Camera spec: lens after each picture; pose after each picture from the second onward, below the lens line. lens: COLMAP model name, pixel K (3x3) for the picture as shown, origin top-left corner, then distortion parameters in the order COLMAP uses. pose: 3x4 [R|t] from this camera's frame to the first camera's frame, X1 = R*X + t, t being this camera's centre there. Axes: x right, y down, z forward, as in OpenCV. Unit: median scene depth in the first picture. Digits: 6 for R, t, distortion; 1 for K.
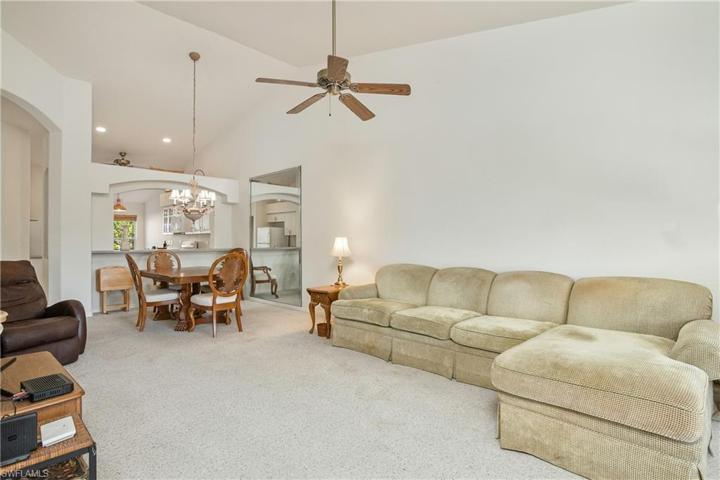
lens RADIAL K [[379.8, 0, 359.5], [0, 379.8, 238.3], [0, 0, 1]] dist [-0.003357, -0.000434]
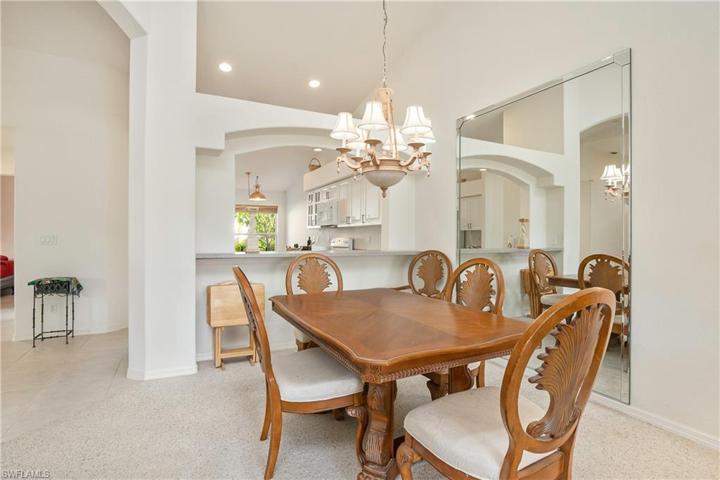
lens RADIAL K [[379.8, 0, 360.6], [0, 379.8, 238.4], [0, 0, 1]] dist [-0.003357, -0.000434]
pose [[0.946948, 0.007292, -0.321304, -0.195467], [-0.004746, 0.999951, 0.008706, 0.002796], [0.321352, -0.006720, 0.946936, 0.357010]]
